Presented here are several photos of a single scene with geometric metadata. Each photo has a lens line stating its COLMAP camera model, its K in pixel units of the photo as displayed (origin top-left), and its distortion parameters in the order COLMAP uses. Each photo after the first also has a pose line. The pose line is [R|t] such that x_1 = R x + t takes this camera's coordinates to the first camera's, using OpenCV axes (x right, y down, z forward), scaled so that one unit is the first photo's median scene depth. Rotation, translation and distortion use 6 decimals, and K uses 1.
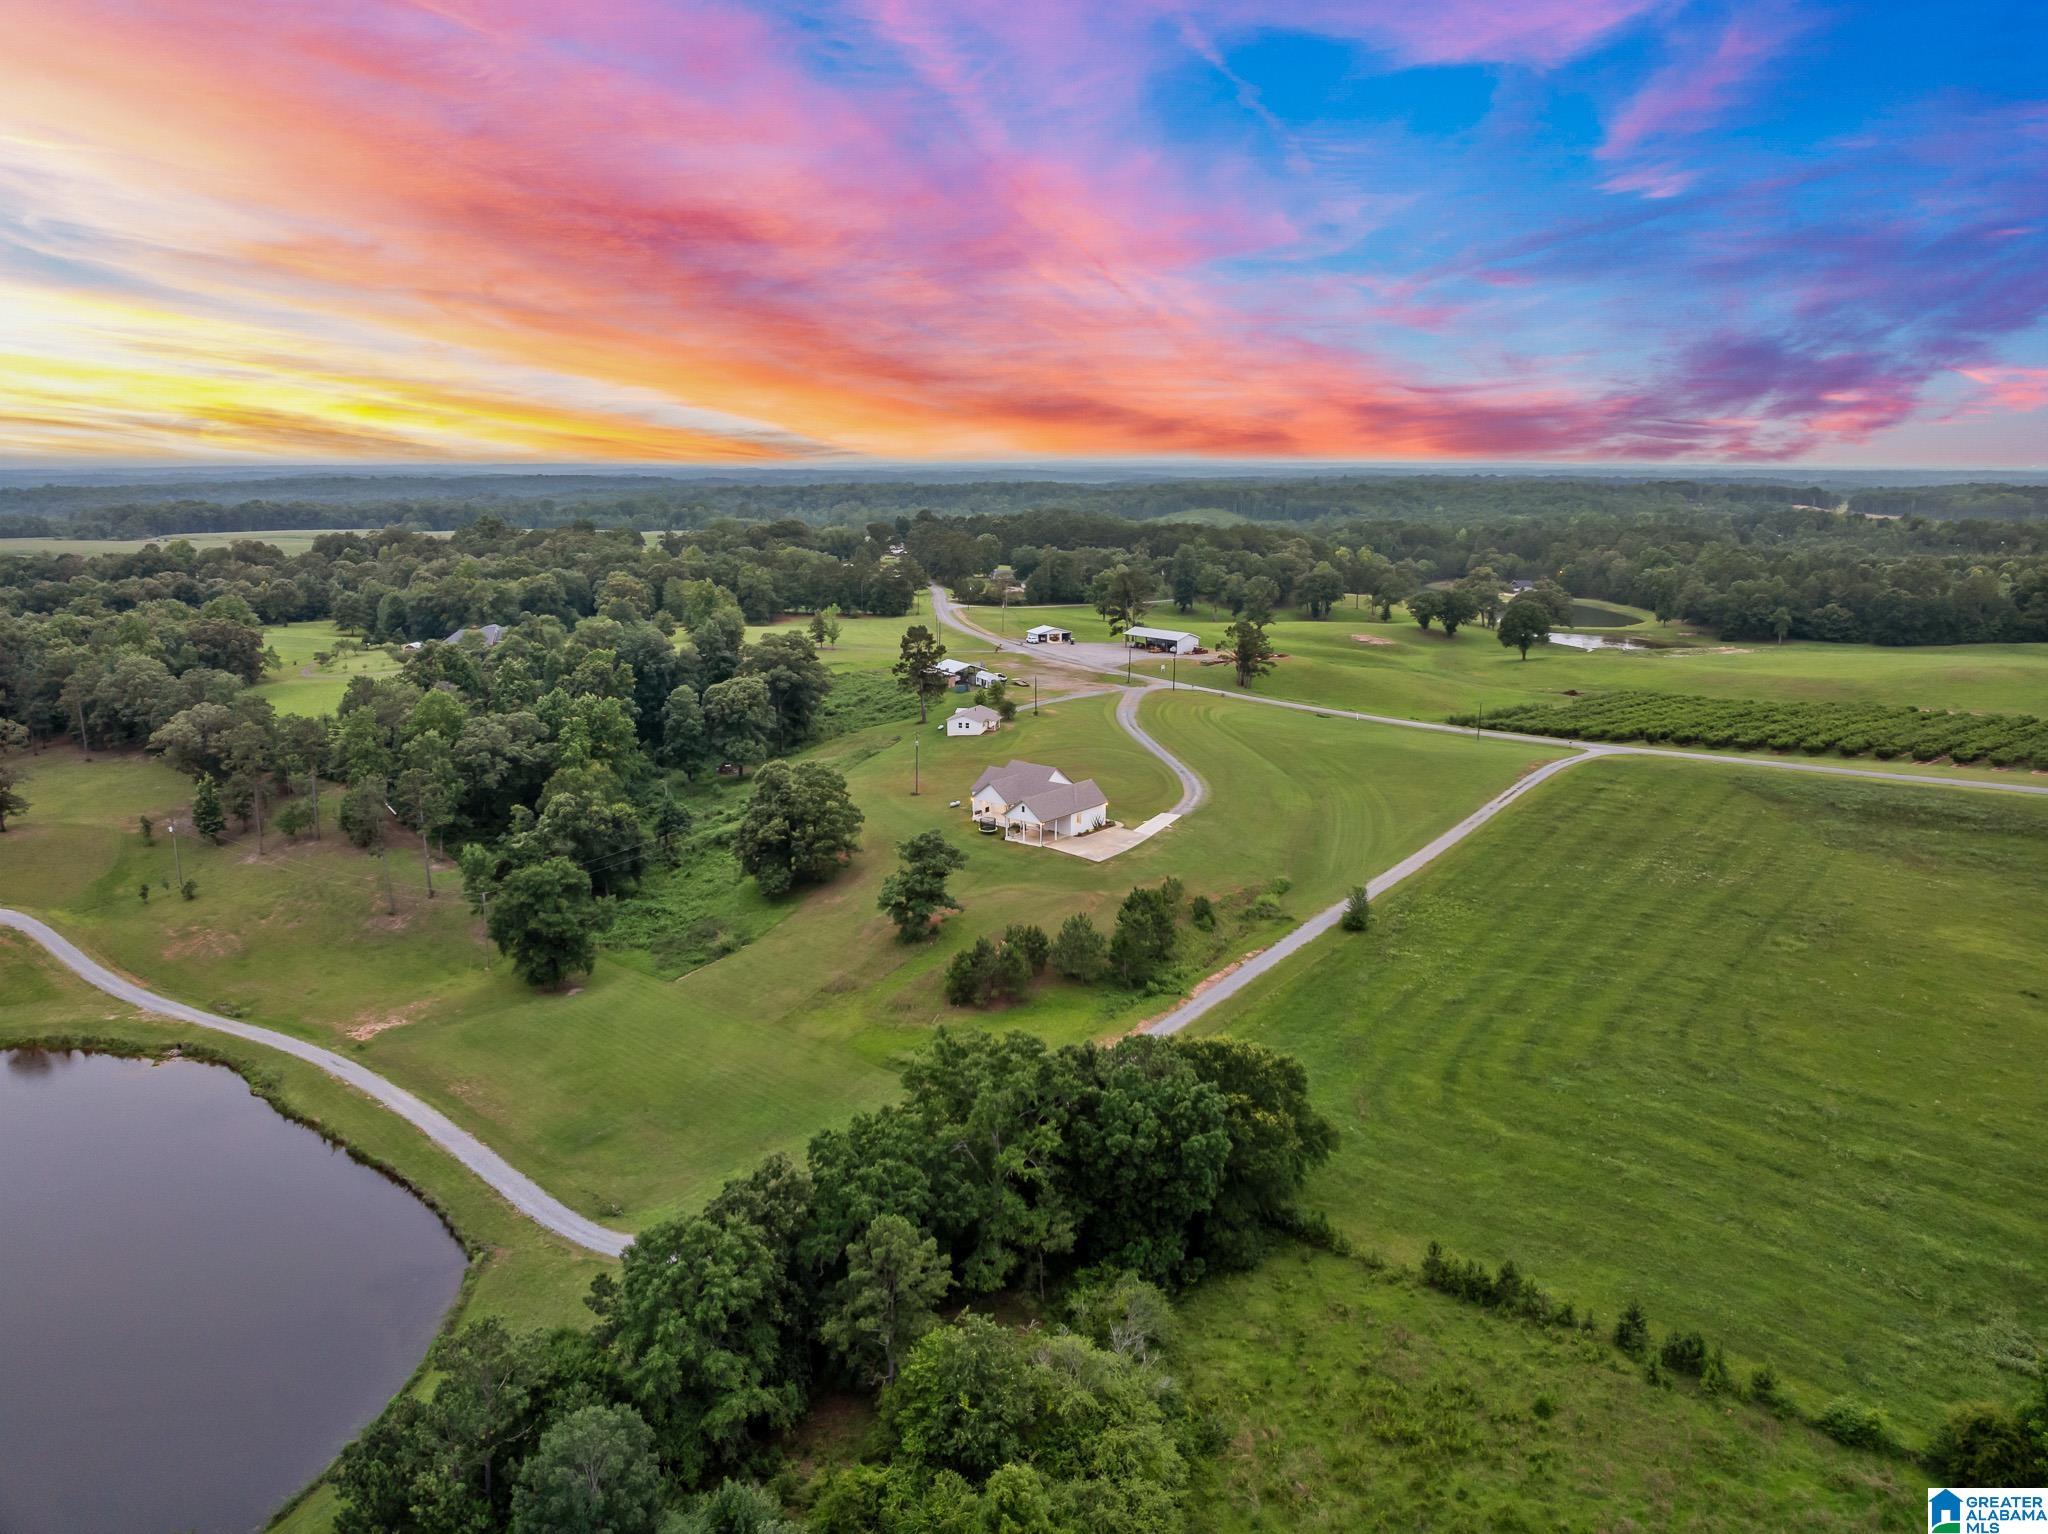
lens RADIAL K [[1484.4, 0, 1024.0], [0, 1484.4, 767.0], [0, 0, 1]] dist [-0.013921, -0.003950]
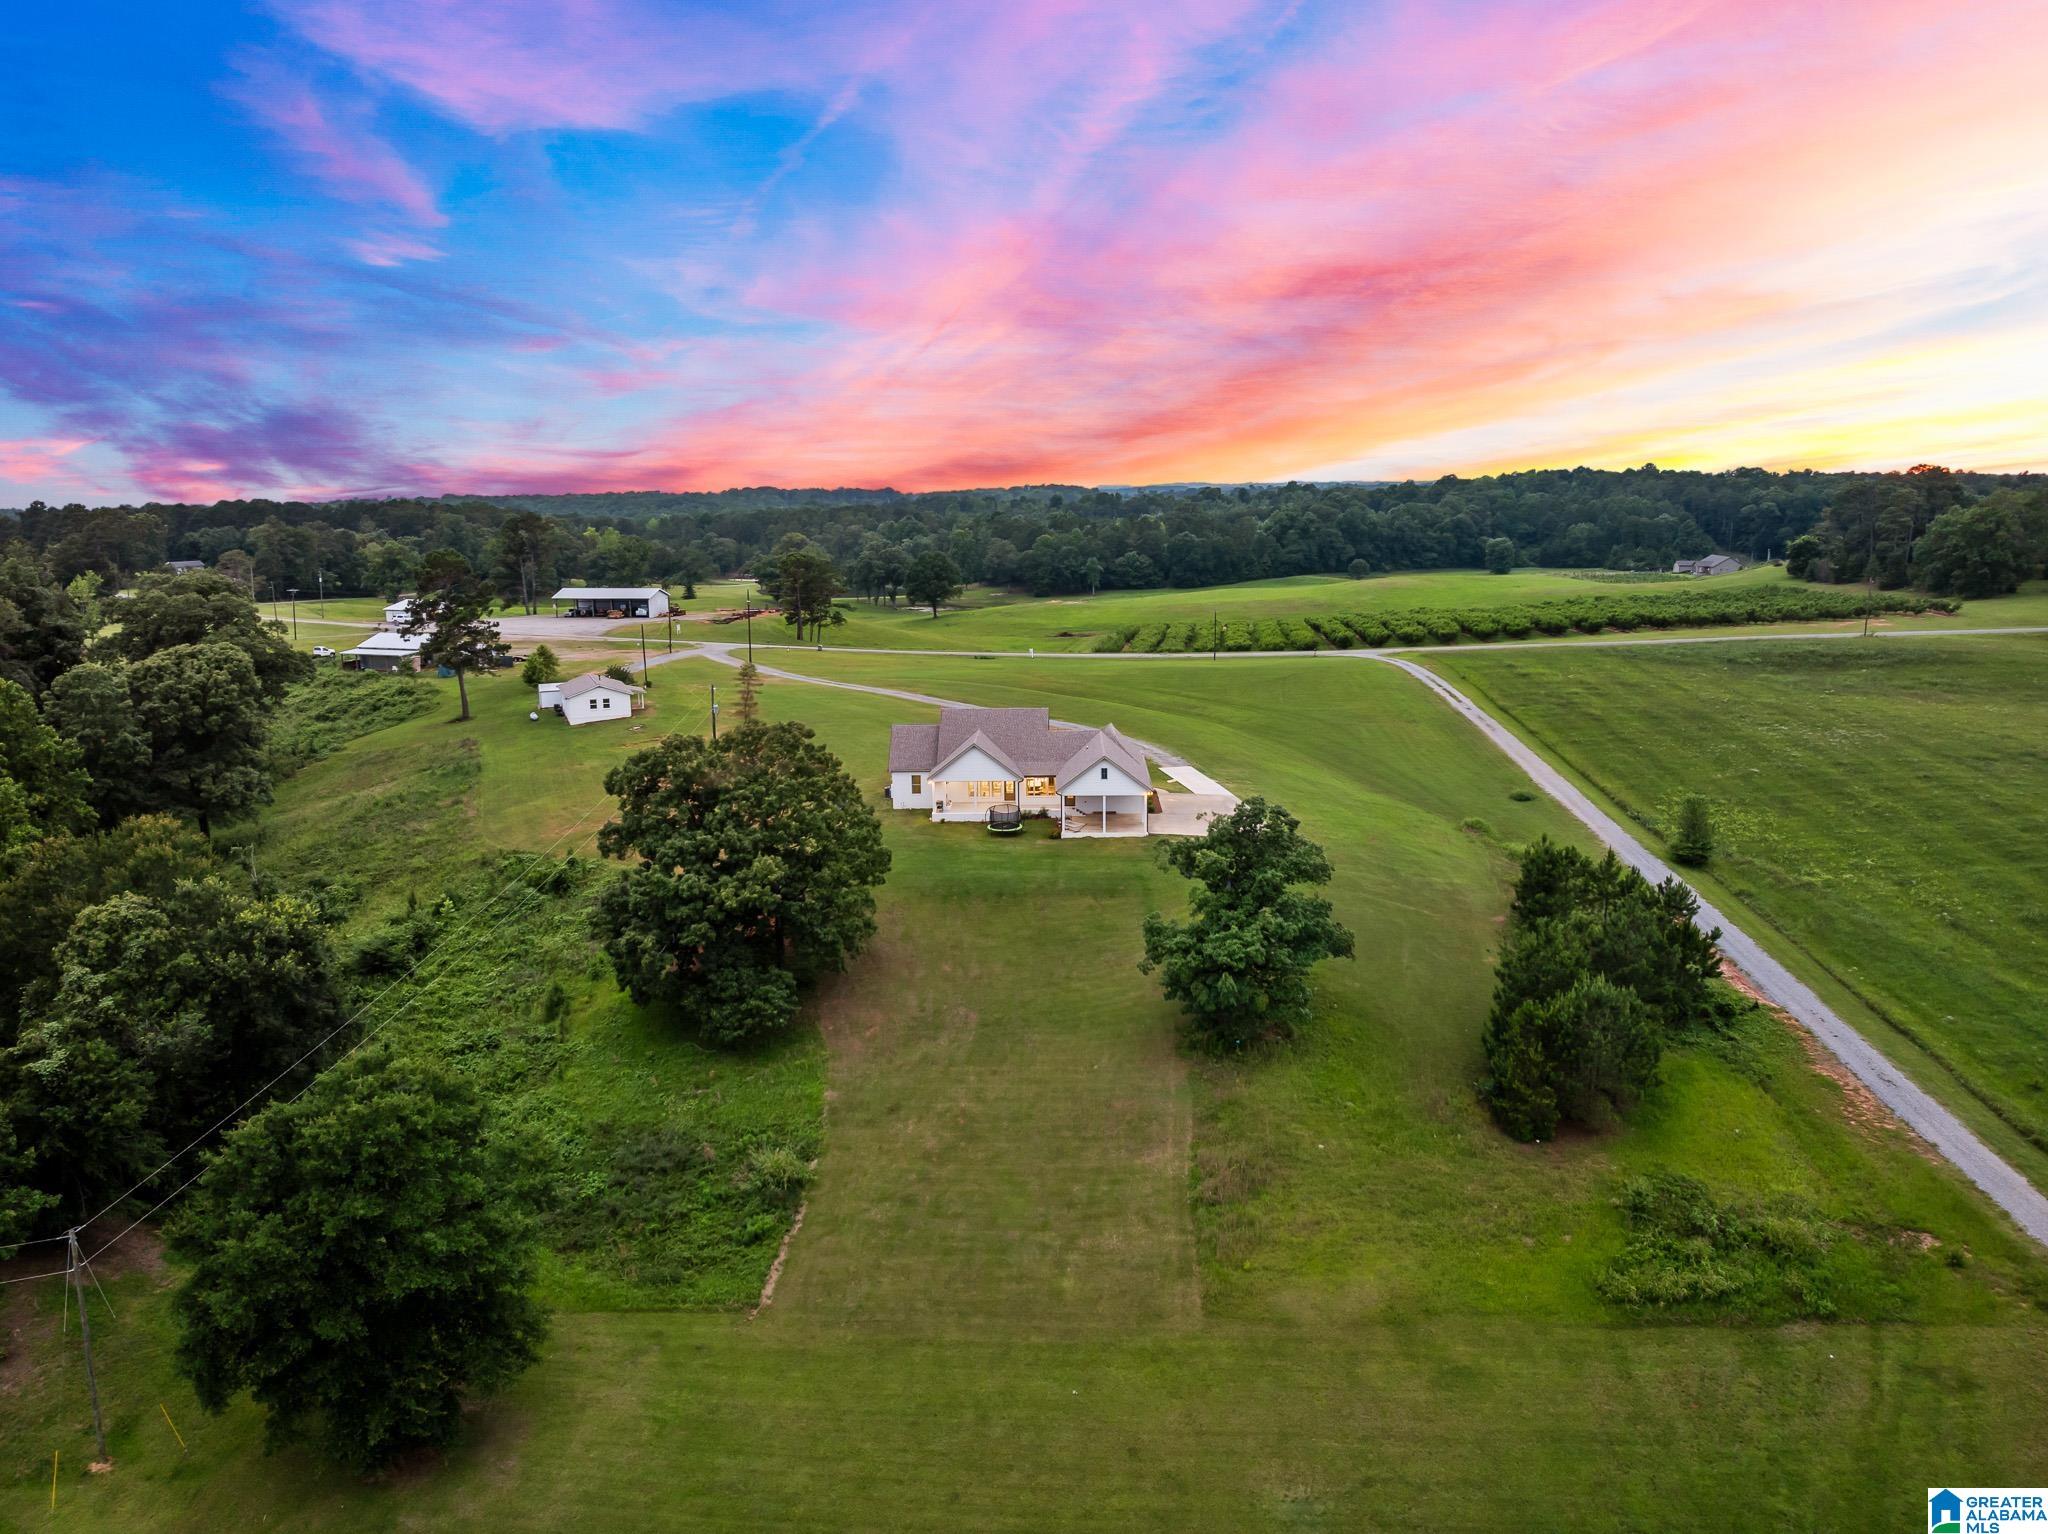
lens RADIAL K [[1484.4, 0, 1024.0], [0, 1484.4, 767.0], [0, 0, 1]] dist [-0.013921, -0.003950]
pose [[0.792431, -0.123697, 0.597287, -0.147160], [0.137932, 0.990196, 0.022071, 0.003856], [-0.594161, 0.064895, 0.801724, 0.244696]]
